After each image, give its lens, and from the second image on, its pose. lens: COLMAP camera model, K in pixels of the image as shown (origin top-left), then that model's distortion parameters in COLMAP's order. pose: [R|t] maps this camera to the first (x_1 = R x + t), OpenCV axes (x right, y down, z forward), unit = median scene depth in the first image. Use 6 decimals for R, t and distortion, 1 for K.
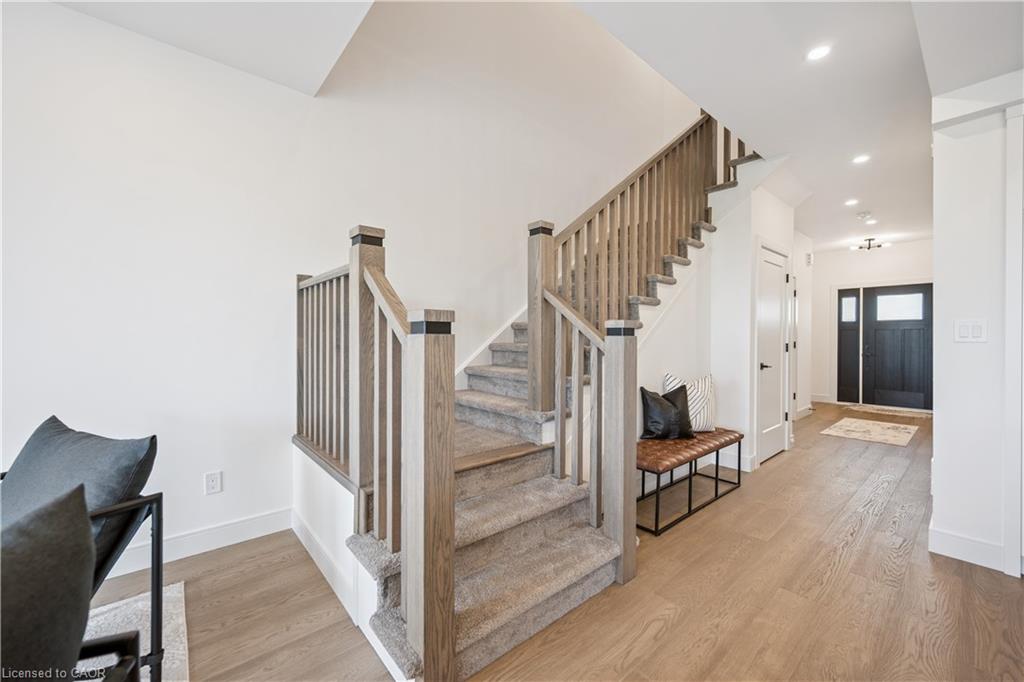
lens RADIAL K [[404.7, 0, 512.6], [0, 404.7, 337.2], [0, 0, 1]] dist [-0.001750, 0.000422]
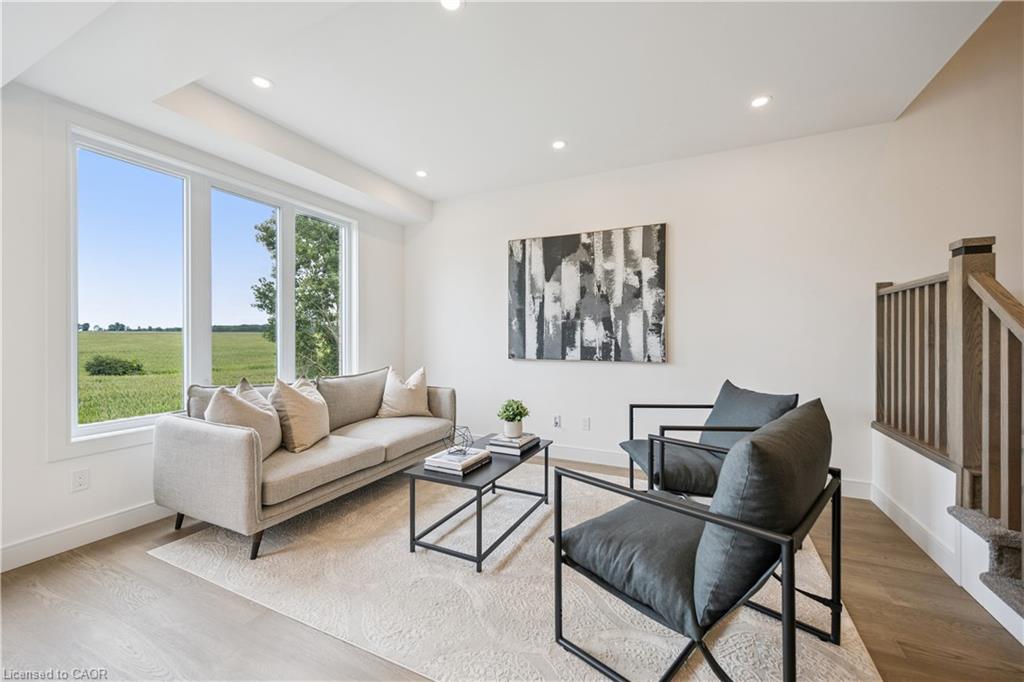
lens RADIAL K [[404.7, 0, 512.6], [0, 404.7, 337.2], [0, 0, 1]] dist [-0.001750, 0.000422]
pose [[0.410359, -0.002531, -0.911921, 0.141122], [-0.001552, 0.999993, -0.003474, 0.008312], [0.911923, 0.002840, 0.410352, -0.629306]]
